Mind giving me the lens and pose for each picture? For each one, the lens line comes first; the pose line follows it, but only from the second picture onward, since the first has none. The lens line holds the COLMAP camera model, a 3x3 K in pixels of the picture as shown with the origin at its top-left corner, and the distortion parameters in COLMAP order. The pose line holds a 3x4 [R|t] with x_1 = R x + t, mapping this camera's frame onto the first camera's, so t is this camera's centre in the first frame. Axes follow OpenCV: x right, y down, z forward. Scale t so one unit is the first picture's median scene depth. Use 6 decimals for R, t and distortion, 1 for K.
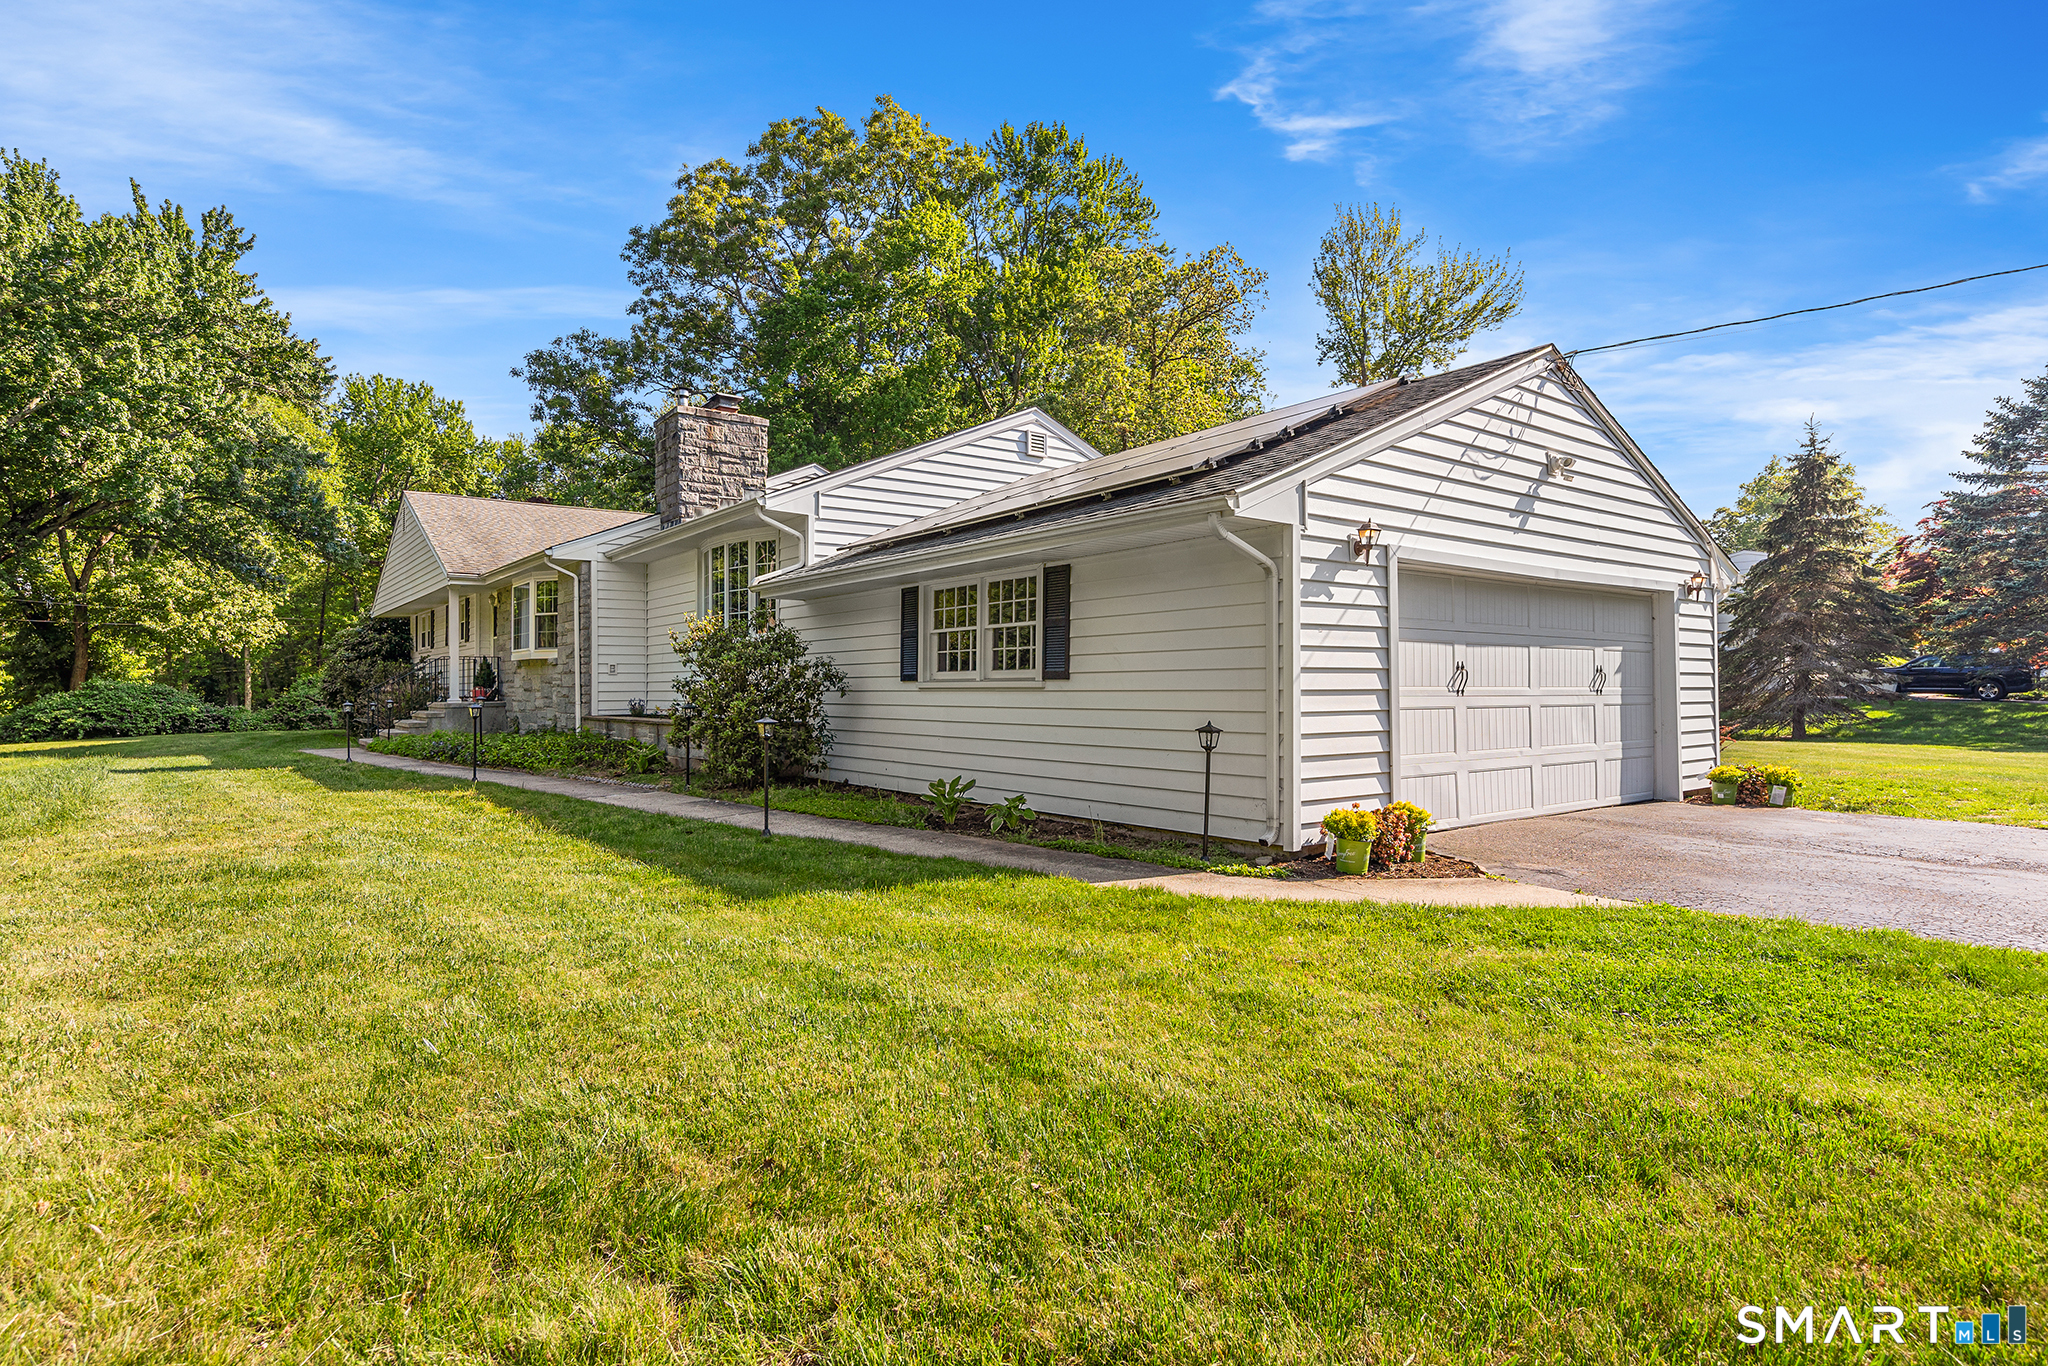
lens RADIAL K [[1065.5, 0, 1024.0], [0, 1065.5, 683.0], [0, 0, 1]] dist [-0.000081, -0.000014]
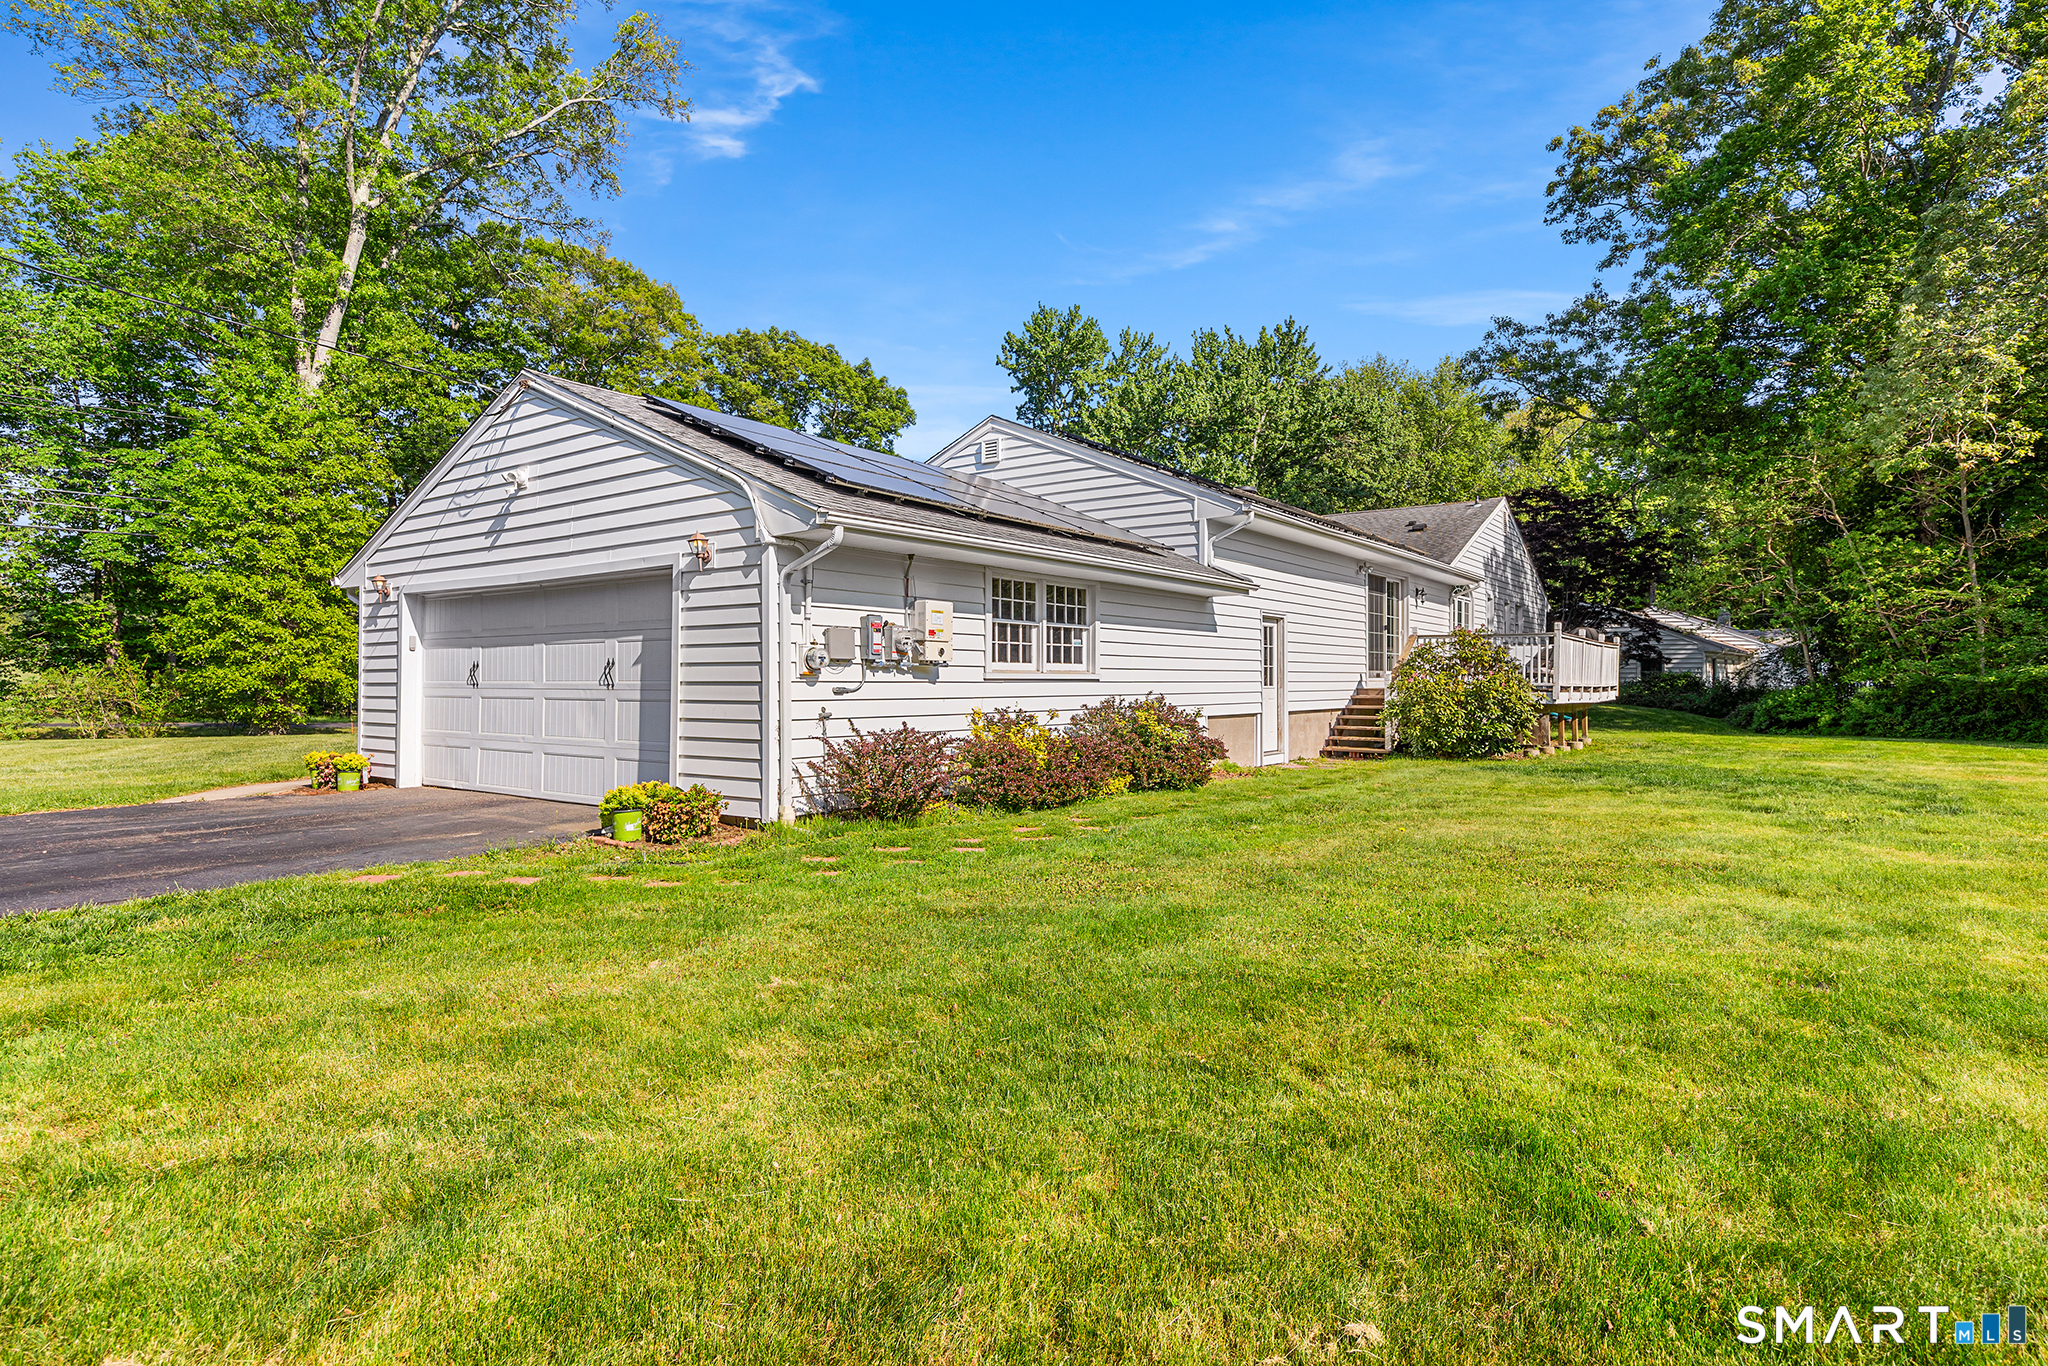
lens RADIAL K [[1065.5, 0, 1024.0], [0, 1065.5, 683.0], [0, 0, 1]] dist [-0.000081, -0.000014]
pose [[0.283097, 0.005684, -0.959074, 1.752603], [0.006028, 0.999952, 0.007706, 0.000686], [0.959072, -0.007963, 0.283049, 1.221489]]
